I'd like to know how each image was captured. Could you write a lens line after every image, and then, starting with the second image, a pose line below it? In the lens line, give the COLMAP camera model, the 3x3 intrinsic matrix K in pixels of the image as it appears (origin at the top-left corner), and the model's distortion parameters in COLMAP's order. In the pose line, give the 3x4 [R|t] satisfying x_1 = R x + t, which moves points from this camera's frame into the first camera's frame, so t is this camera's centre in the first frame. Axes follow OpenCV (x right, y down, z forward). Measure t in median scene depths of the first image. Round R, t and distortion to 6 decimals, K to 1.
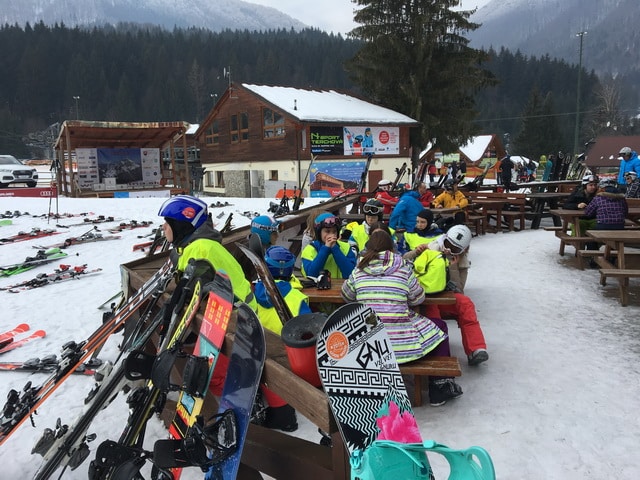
lens RADIAL K [[547.3, 0, 321.1], [0, 547.3, 250.5], [0, 0, 1]] dist [0.080005, -0.079828]
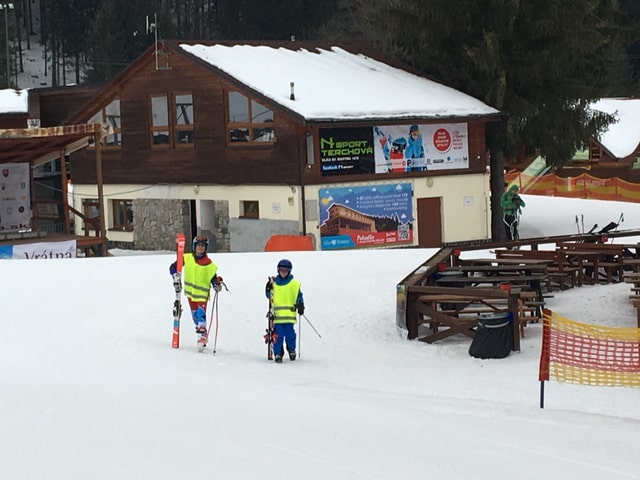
lens RADIAL K [[1698.1, 0, 320.0], [0, 1698.1, 240.0], [0, 0, 1]] dist [0.093706, 0.861770]
pose [[0.997058, -0.018382, 0.074410, -0.144923], [0.025371, 0.995240, -0.094093, 0.059302], [-0.072326, 0.095705, 0.992779, -0.730069]]
